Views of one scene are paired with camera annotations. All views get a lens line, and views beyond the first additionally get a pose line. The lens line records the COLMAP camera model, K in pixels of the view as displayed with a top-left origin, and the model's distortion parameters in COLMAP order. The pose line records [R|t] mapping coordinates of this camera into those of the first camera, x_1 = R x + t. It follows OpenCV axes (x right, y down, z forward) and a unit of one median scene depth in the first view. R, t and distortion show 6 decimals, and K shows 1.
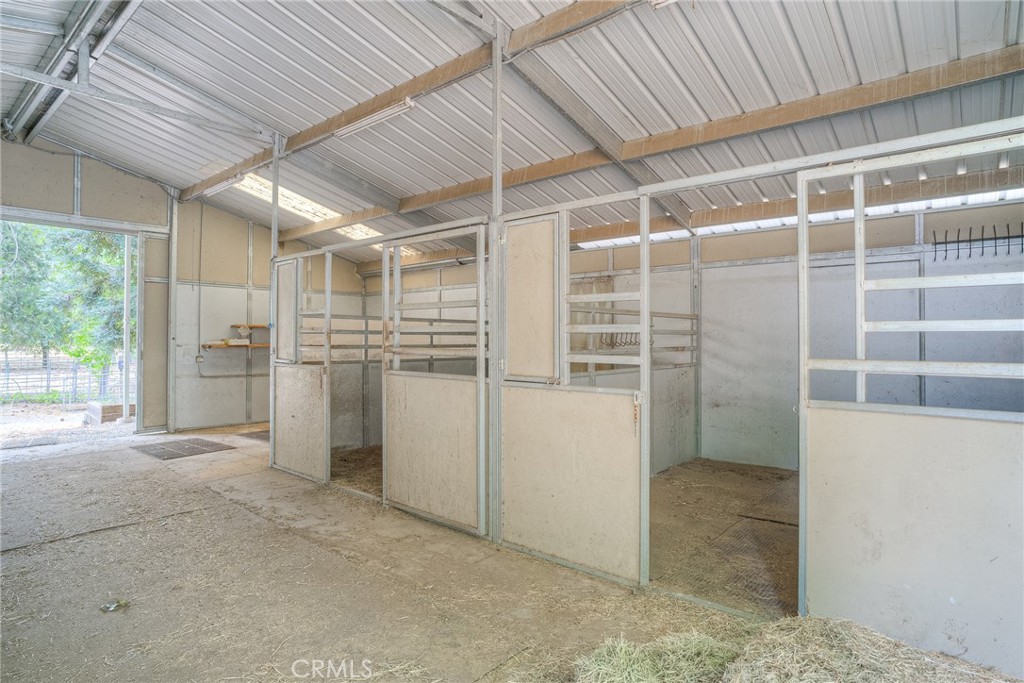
lens RADIAL K [[559.8, 0, 511.5], [0, 559.8, 327.6], [0, 0, 1]] dist [-0.033145, -0.000925]
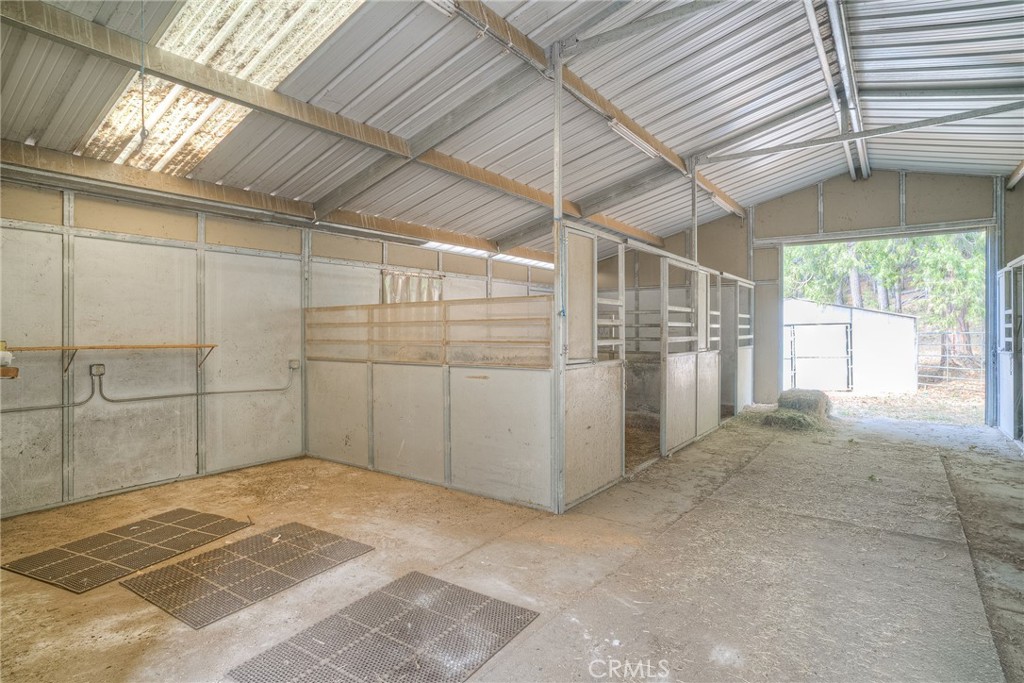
lens RADIAL K [[559.8, 0, 511.5], [0, 559.8, 327.6], [0, 0, 1]] dist [-0.033145, -0.000925]
pose [[-0.098857, 0.000414, 0.995102, -1.394699], [-0.011050, 0.999938, -0.001514, 0.018303], [-0.995040, -0.011145, -0.098846, 1.389506]]
